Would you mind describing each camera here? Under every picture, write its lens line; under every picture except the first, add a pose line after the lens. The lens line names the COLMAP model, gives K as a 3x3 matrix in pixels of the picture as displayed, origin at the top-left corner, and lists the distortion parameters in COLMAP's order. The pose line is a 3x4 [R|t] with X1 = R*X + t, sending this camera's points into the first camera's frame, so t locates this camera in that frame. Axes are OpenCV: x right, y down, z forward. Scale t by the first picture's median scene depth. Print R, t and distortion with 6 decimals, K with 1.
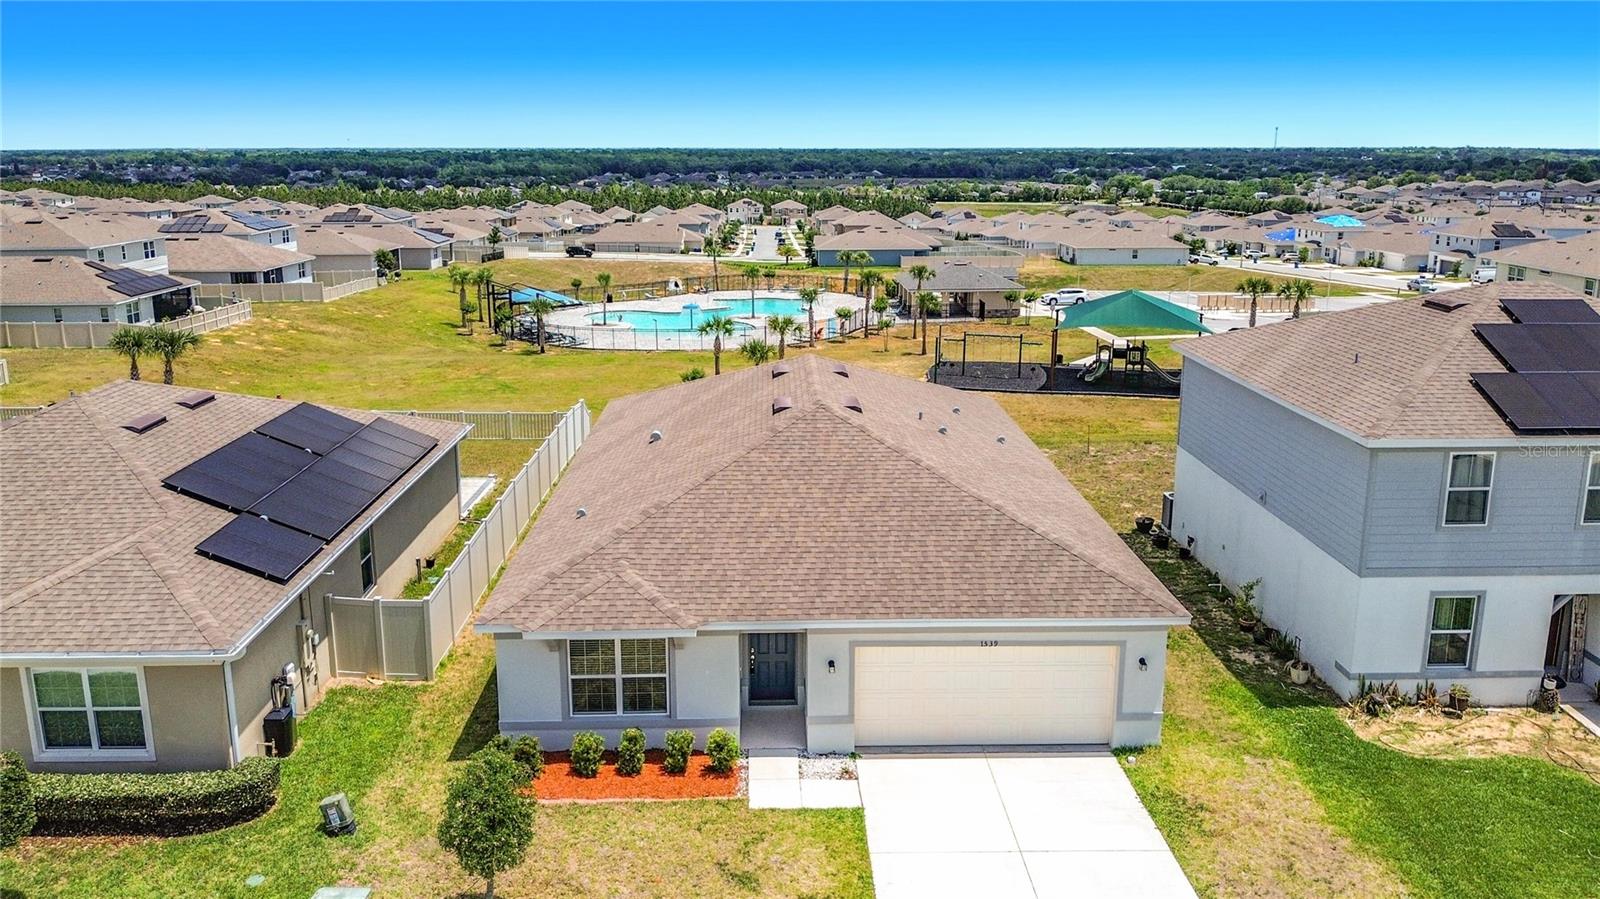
lens RADIAL K [[1180.1, 0, 797.7], [0, 1180.1, 417.2], [0, 0, 1]] dist [0.036353, -0.066080]
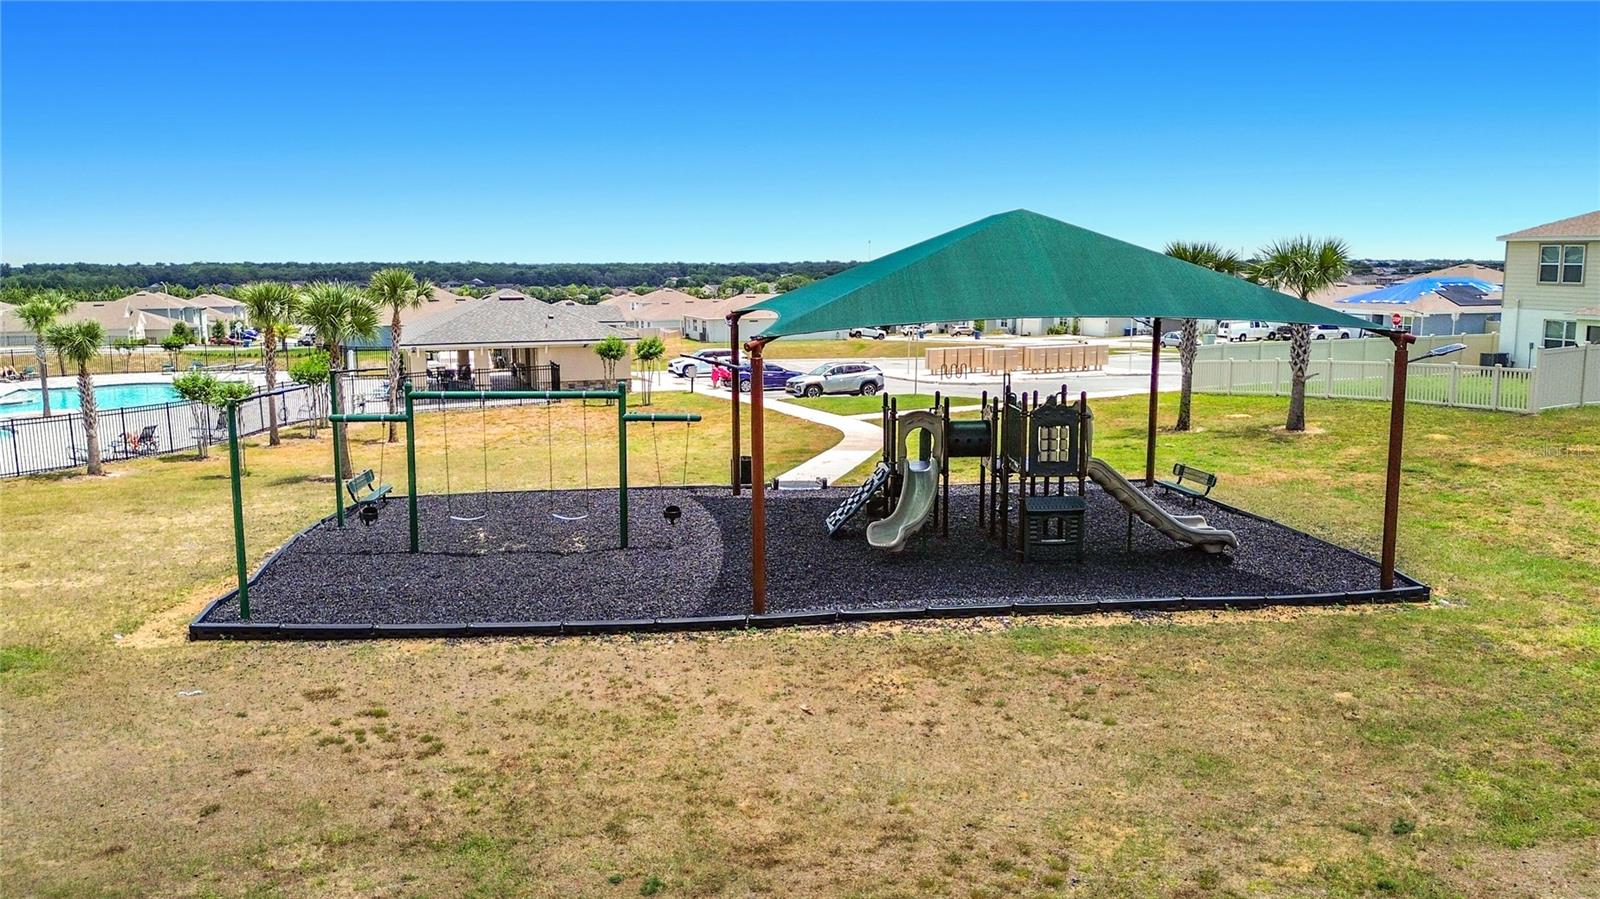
lens RADIAL K [[1190.9, 0, 794.1], [0, 1190.9, 444.9], [0, 0, 1]] dist [0.067350, -0.142721]
pose [[0.950557, -0.050585, 0.306402, 0.149693], [0.073094, 0.995369, -0.062433, -0.038860], [-0.301825, 0.081742, 0.949852, 0.766243]]
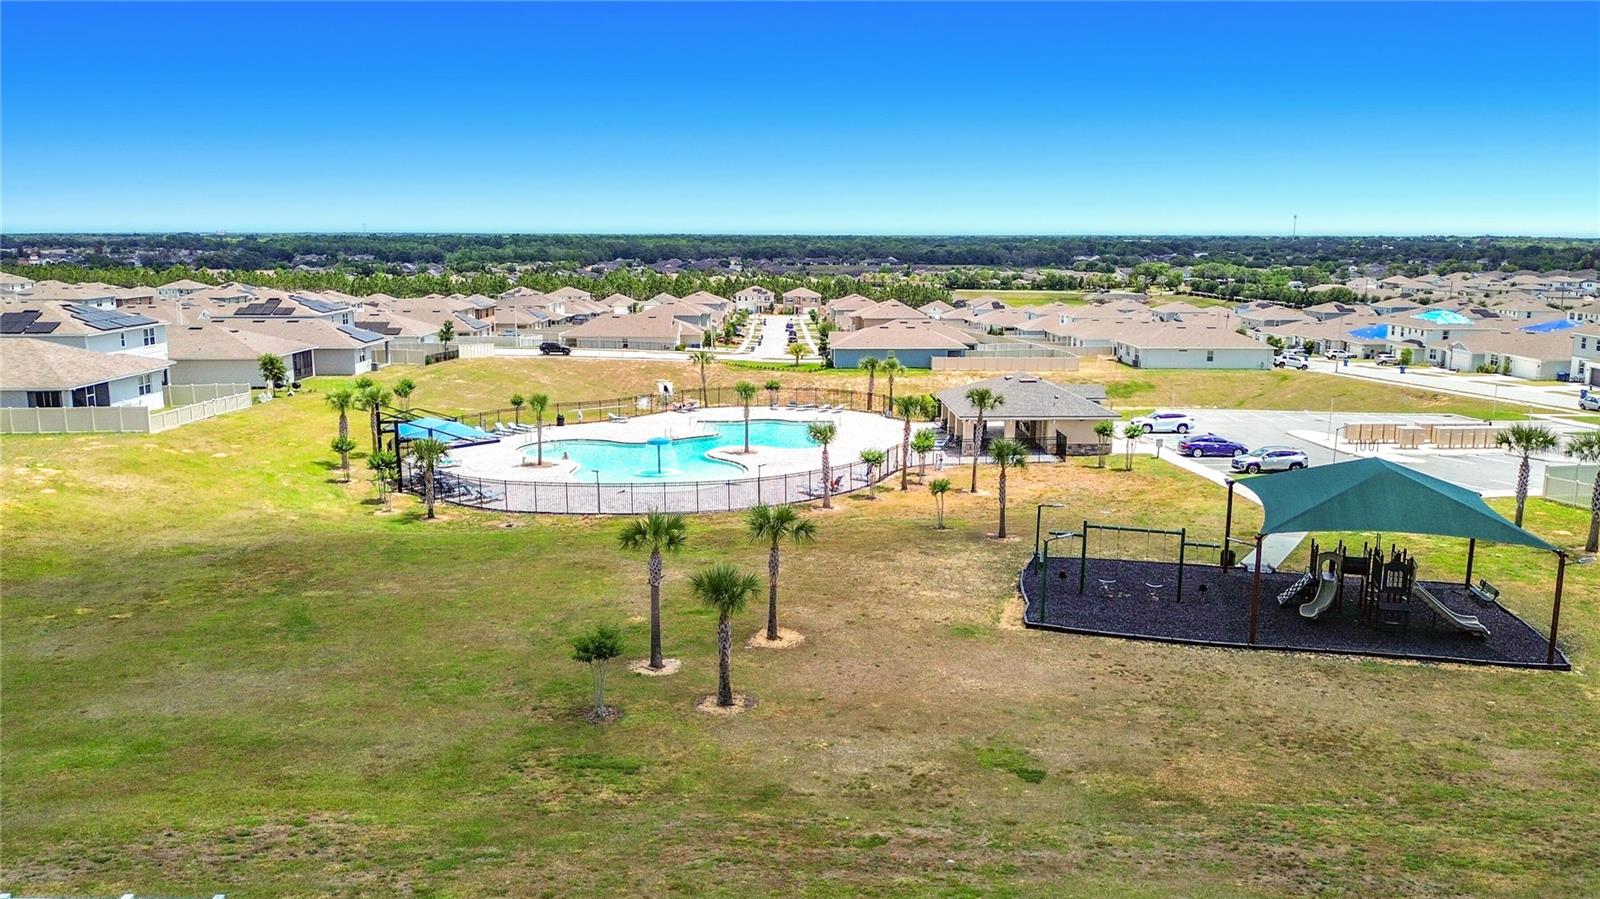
lens RADIAL K [[1182.2, 0, 797.9], [0, 1182.2, 449.6], [0, 0, 1]] dist [0.040536, -0.087092]
pose [[0.999922, 0.006014, -0.010942, 0.003464], [-0.006492, 0.999000, -0.044229, -0.086361], [0.010665, 0.044296, 0.998962, 0.423118]]
